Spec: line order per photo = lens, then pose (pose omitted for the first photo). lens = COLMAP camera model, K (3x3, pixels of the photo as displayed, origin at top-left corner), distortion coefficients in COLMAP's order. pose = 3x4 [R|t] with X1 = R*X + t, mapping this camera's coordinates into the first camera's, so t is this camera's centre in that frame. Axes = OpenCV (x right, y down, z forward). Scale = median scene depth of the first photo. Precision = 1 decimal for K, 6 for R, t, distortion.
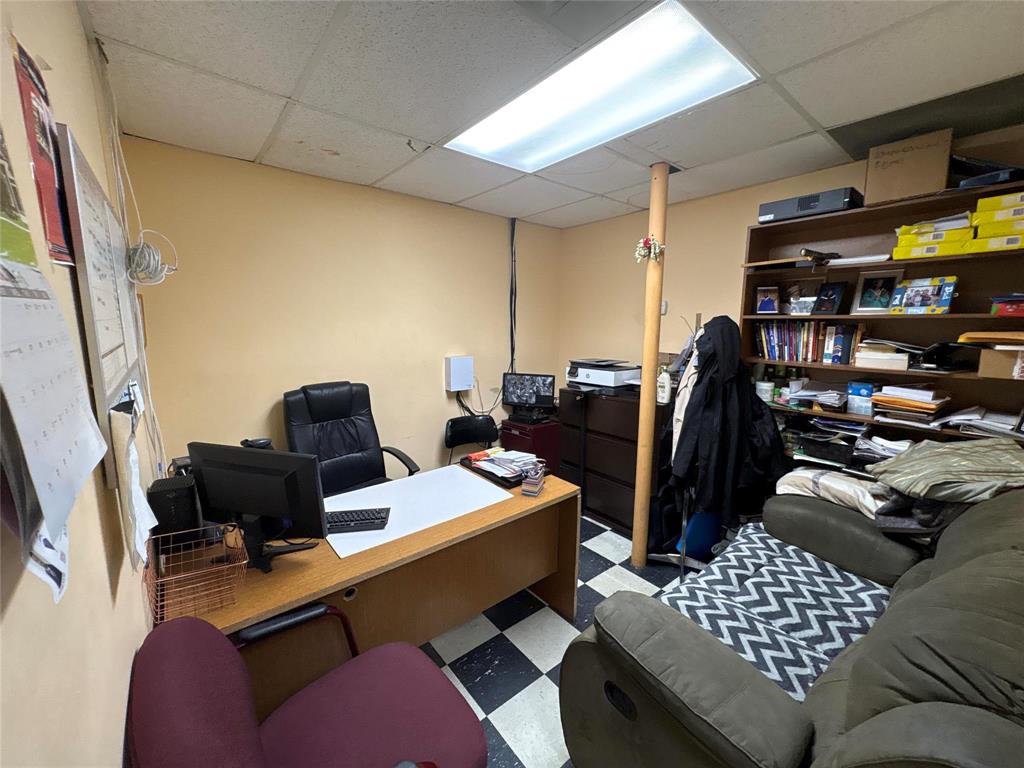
lens RADIAL K [[407.0, 0, 513.9], [0, 407.0, 385.0], [0, 0, 1]] dist [0.000371, -0.000011]
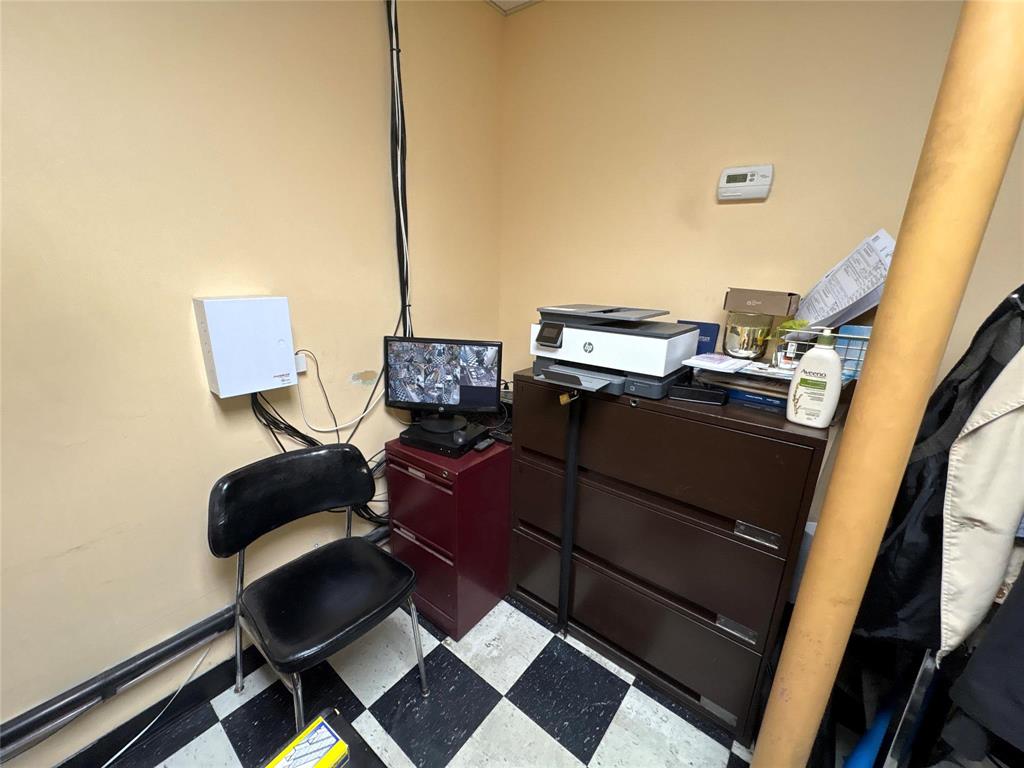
lens RADIAL K [[407.0, 0, 511.7], [0, 407.0, 383.0], [0, 0, 1]] dist [0.000371, -0.000011]
pose [[0.977526, -0.036752, 0.207588, 0.016278], [0.009280, 0.991234, 0.131792, -0.038228], [-0.210612, -0.126904, 0.969298, 0.560589]]
